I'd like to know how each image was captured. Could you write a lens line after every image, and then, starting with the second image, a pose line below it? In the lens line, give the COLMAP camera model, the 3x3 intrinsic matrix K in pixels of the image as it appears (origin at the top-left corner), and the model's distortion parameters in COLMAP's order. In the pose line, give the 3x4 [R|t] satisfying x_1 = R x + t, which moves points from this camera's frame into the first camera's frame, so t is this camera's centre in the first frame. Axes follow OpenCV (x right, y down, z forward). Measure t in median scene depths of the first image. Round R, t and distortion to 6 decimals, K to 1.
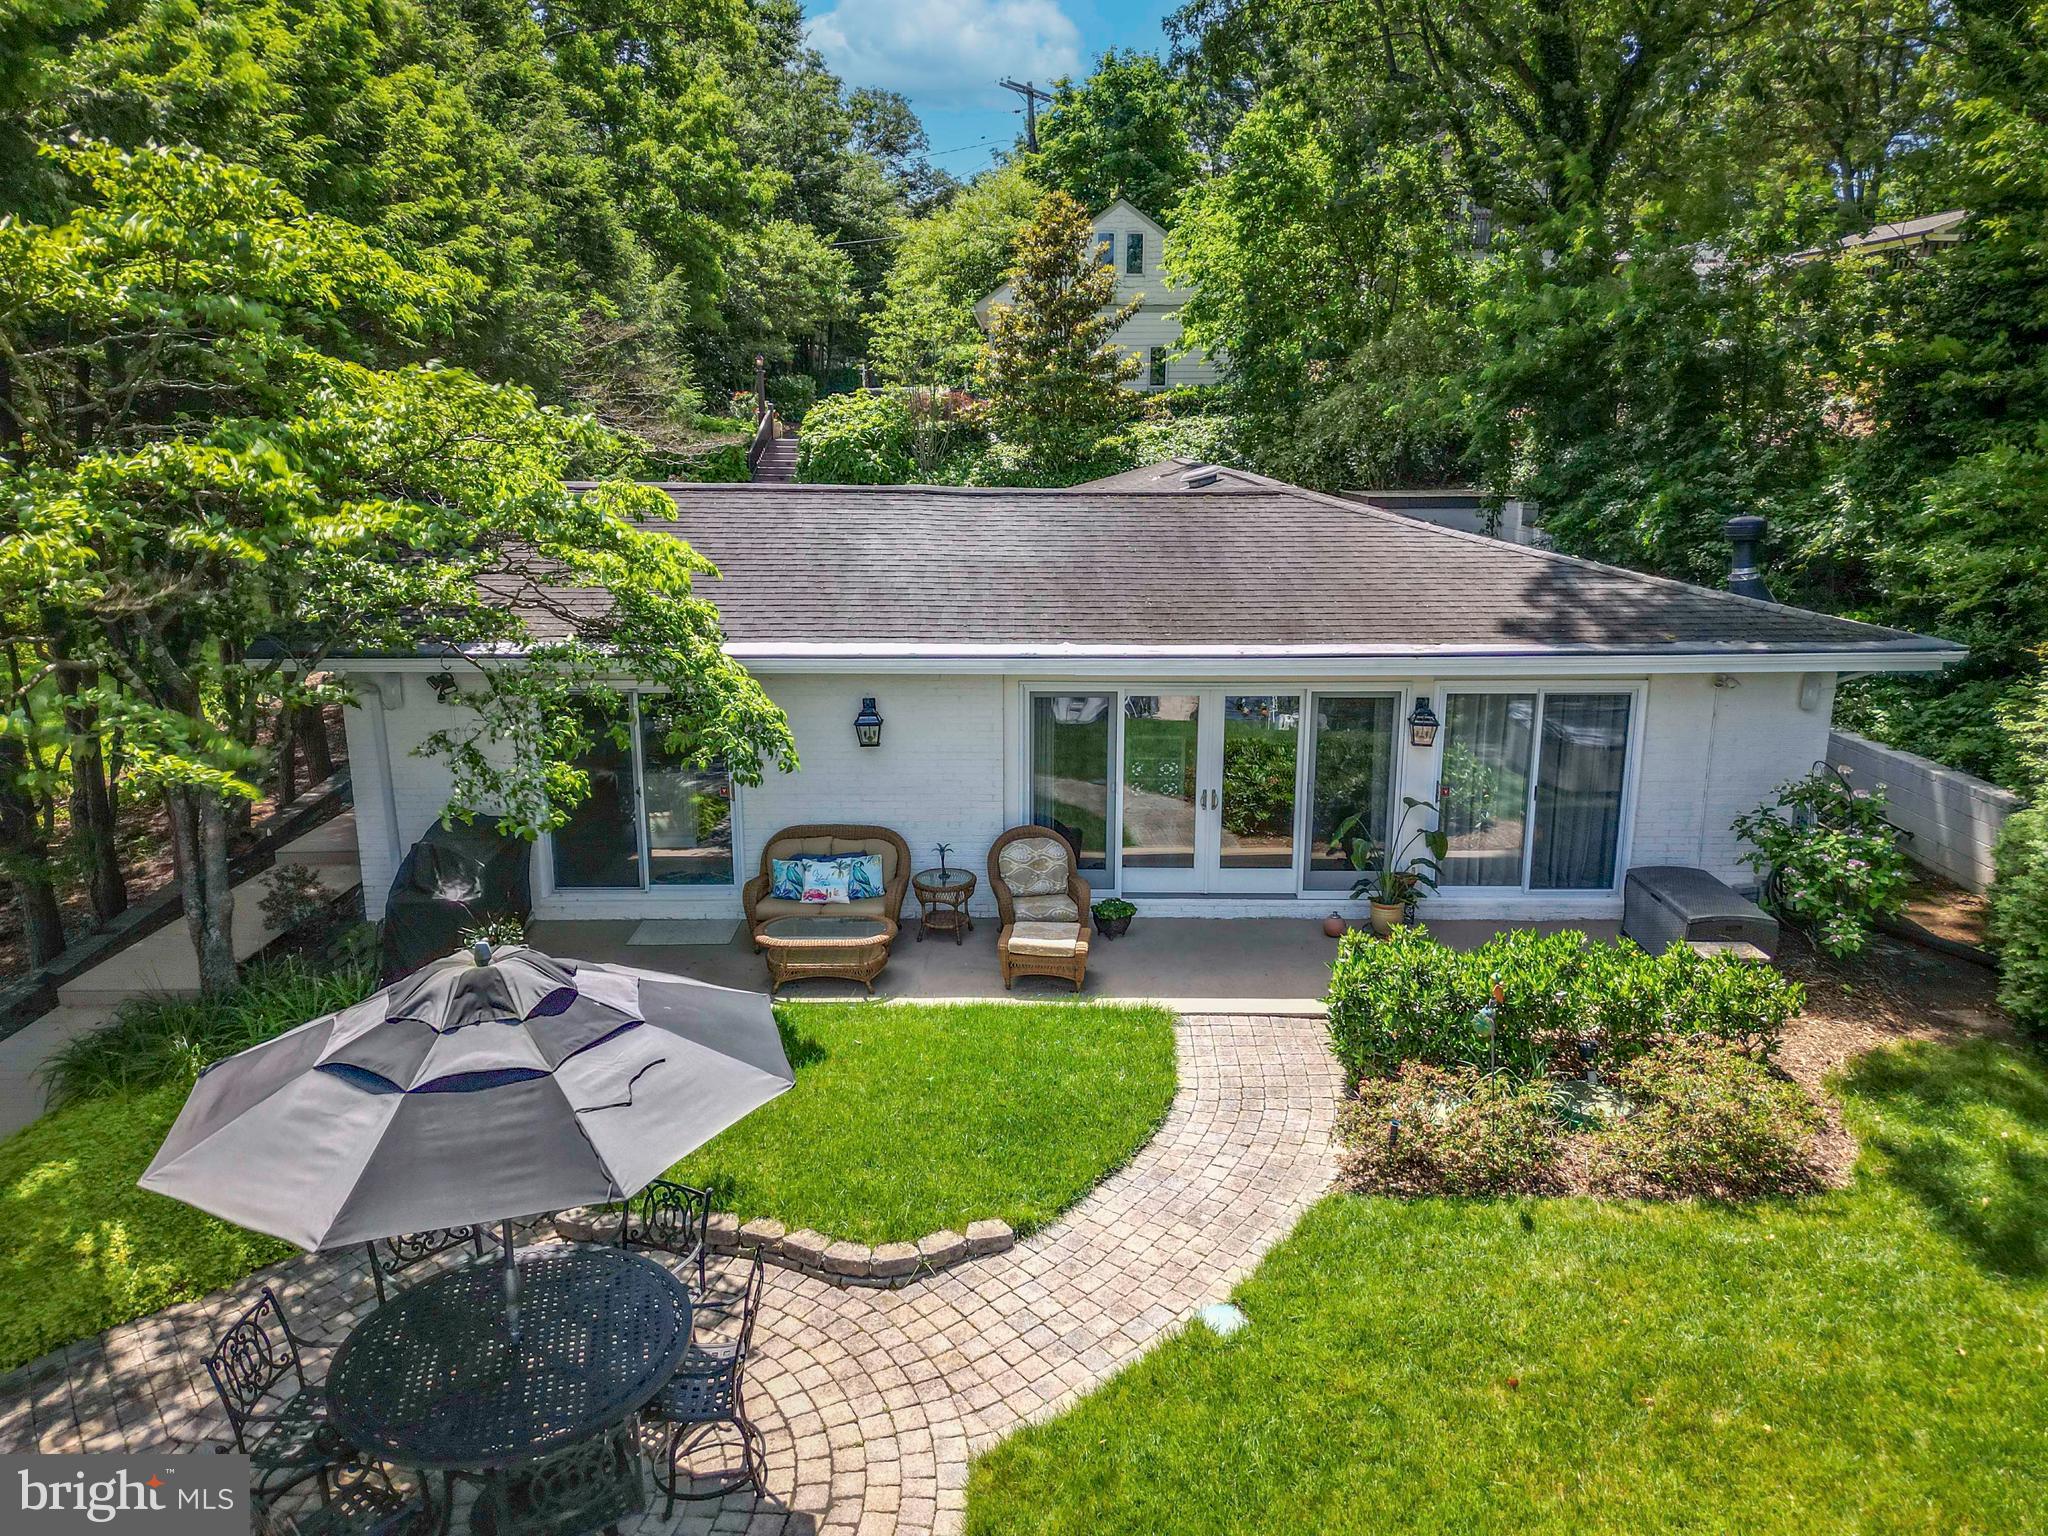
lens RADIAL K [[1436.4, 0, 1034.6], [0, 1436.4, 769.6], [0, 0, 1]] dist [0.078103, -0.052789]
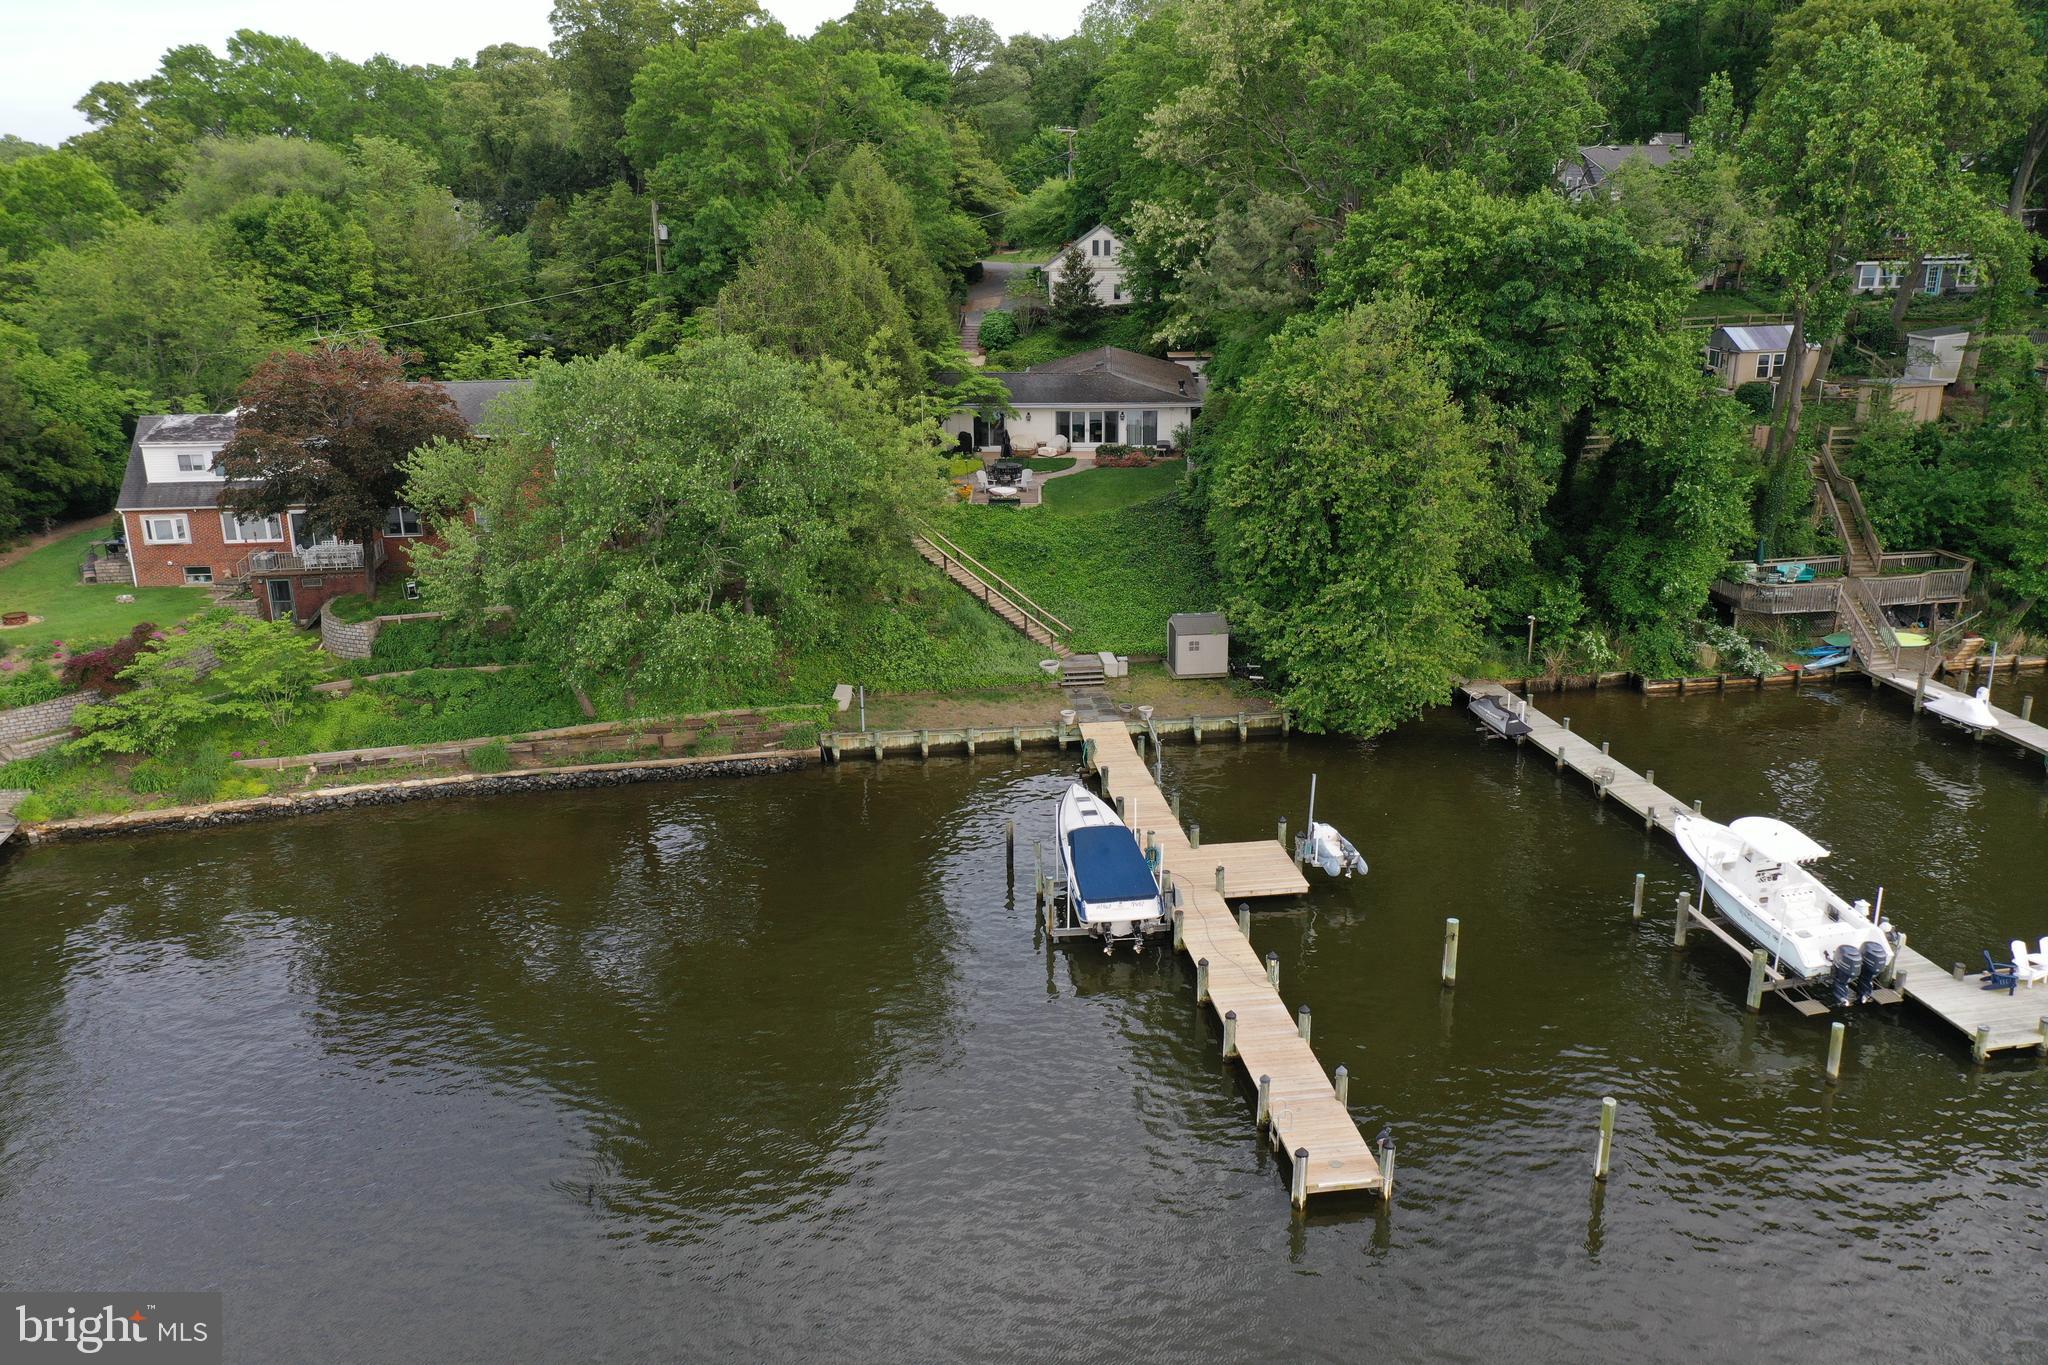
lens RADIAL K [[1620.4, 0, 1023.4], [0, 1620.4, 692.2], [0, 0, 1]] dist [0.004667, 0.010906]
pose [[0.998926, 0.004213, -0.046137, 0.173325], [-0.000279, 0.996386, 0.084945, 0.524552], [0.046329, -0.084841, 0.995317, -5.657480]]
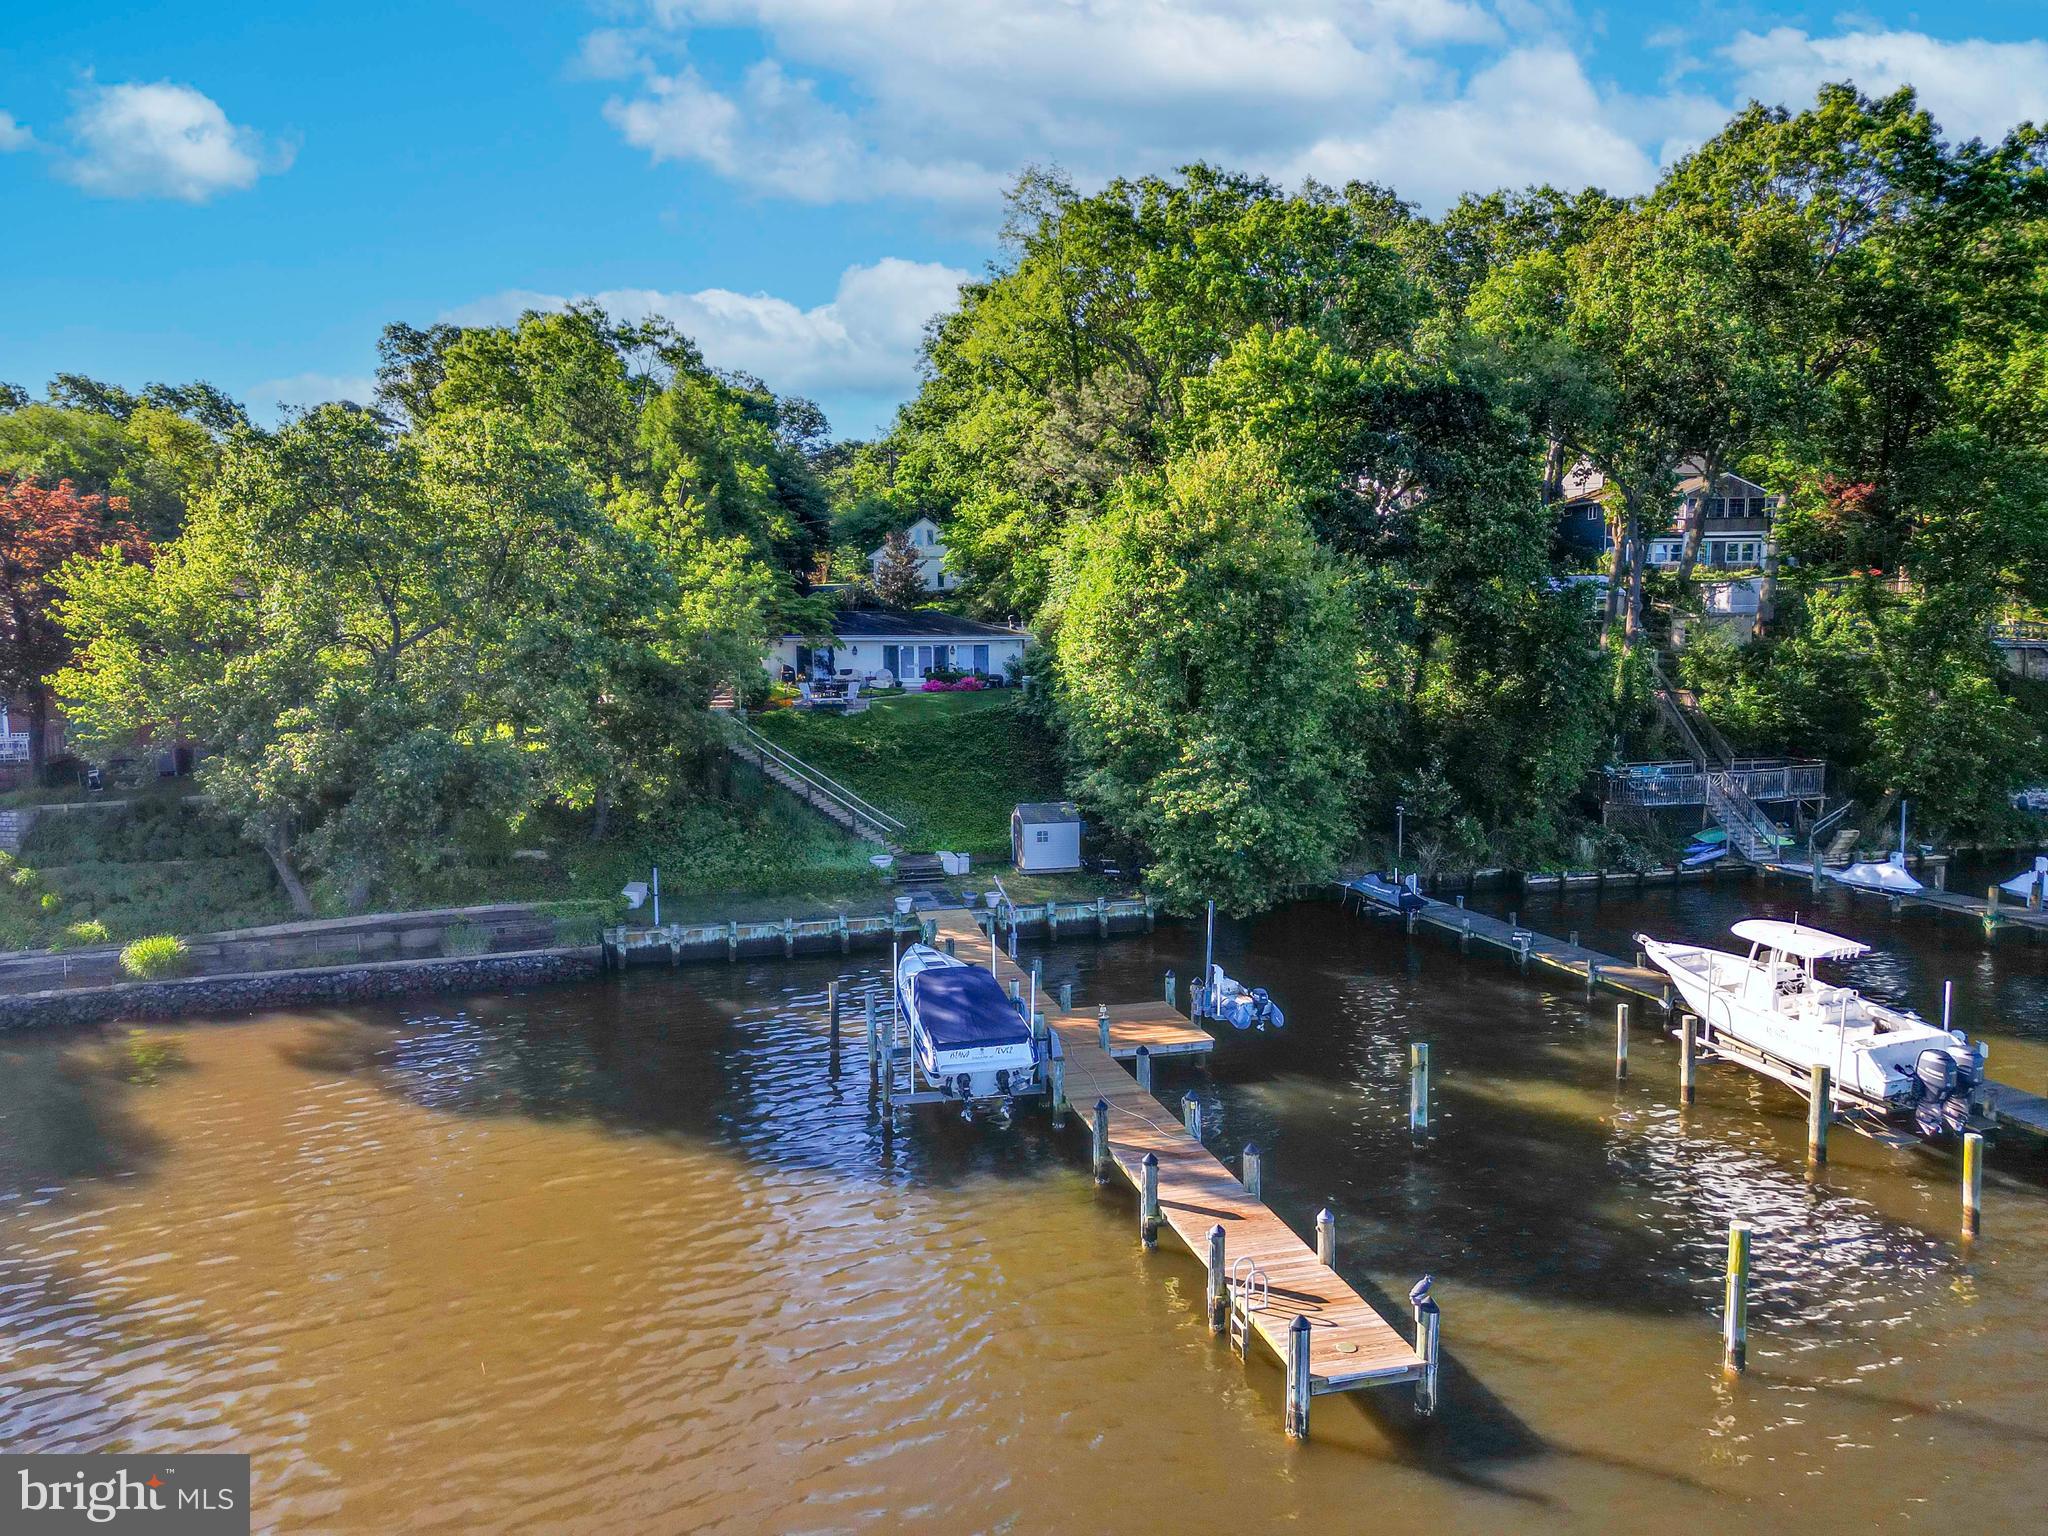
lens RADIAL K [[1436.4, 0, 1030.3], [0, 1436.4, 772.5], [0, 0, 1]] dist [0.078103, -0.052789]
pose [[0.996829, -0.011189, 0.078789, 0.121116], [0.020634, 0.992546, -0.120111, 1.126172], [-0.076858, 0.121355, 0.989629, -4.556002]]
